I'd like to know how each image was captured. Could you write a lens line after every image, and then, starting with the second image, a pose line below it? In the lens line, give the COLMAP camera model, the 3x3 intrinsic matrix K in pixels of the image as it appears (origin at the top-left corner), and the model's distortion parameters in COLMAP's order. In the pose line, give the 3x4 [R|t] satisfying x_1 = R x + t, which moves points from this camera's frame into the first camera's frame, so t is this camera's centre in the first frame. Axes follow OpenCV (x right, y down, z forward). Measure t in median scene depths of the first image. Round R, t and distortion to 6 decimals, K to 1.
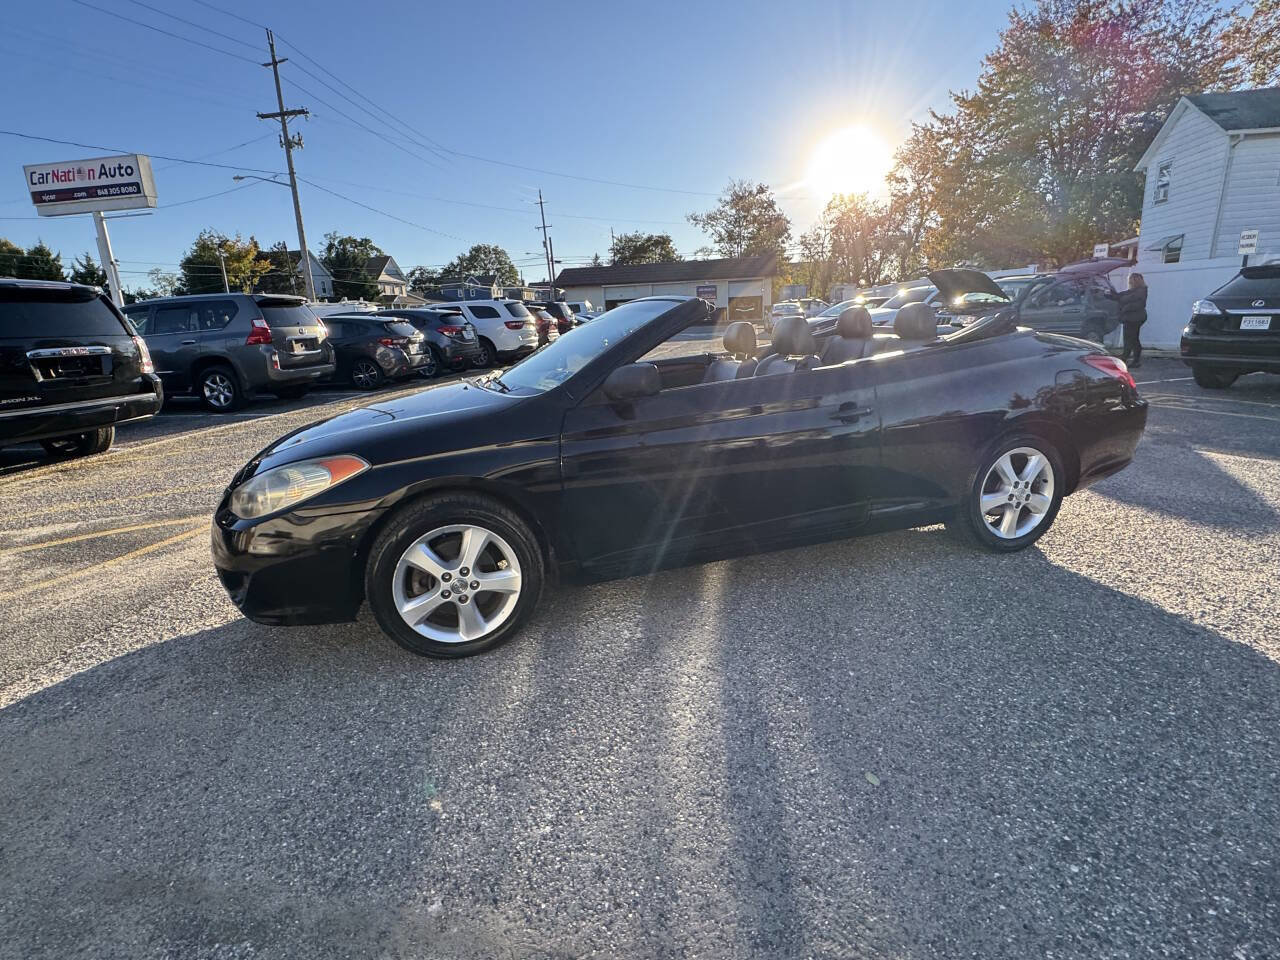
lens RADIAL K [[640.0, 0, 636.1], [0, 640.0, 482.6], [0, 0, 1]] dist [-0.001051, -0.000648]
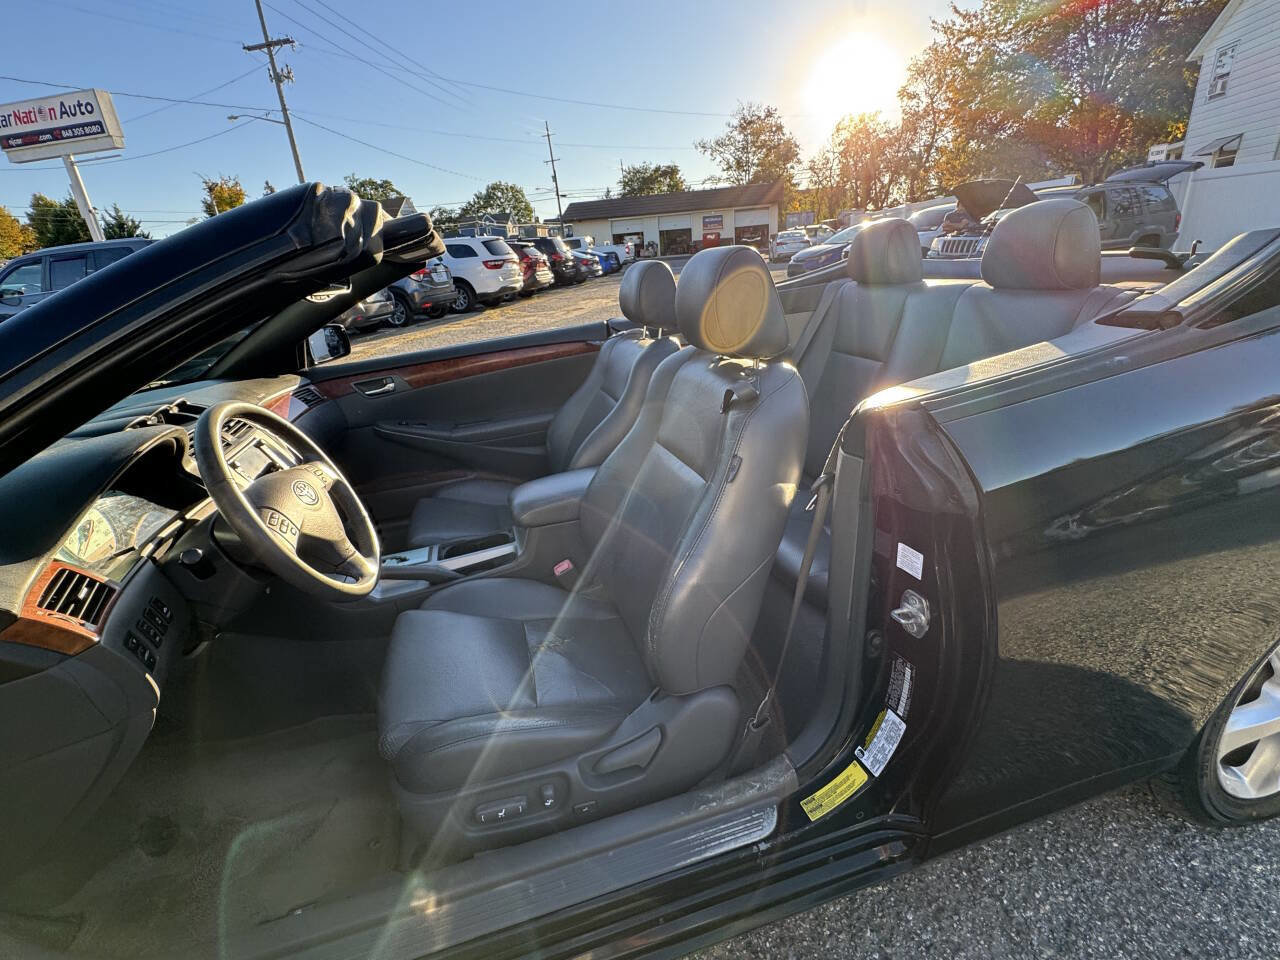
lens RADIAL K [[584.8, 0, 634.0], [0, 584.8, 485.3], [0, 0, 1]] dist [-0.004796, 0.001089]
pose [[0.999188, -0.019071, -0.035478, 0.035897], [0.023467, 0.991506, 0.127928, -0.029978], [0.032737, -0.128657, 0.991149, 0.116314]]
